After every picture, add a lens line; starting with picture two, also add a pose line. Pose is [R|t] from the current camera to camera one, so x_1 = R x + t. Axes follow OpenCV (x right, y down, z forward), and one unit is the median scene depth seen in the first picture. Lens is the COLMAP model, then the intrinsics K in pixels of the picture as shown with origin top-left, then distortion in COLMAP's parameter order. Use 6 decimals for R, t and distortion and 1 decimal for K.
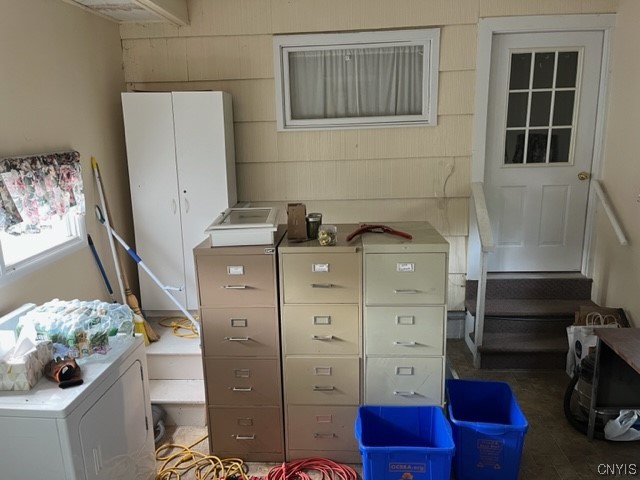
lens RADIAL K [[482.6, 0, 321.0], [0, 482.6, 239.1], [0, 0, 1]] dist [0.050006, -0.061208]
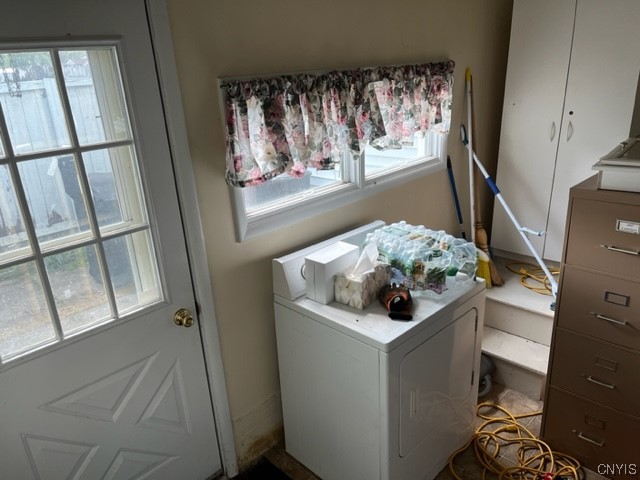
lens RADIAL K [[482.6, 0, 316.4], [0, 482.6, 242.3], [0, 0, 1]] dist [0.050006, -0.061208]
pose [[0.746507, 0.210258, -0.631283, -0.060179], [-0.113550, 0.975099, 0.190496, 0.003205], [0.655617, -0.070525, 0.751793, 0.157611]]
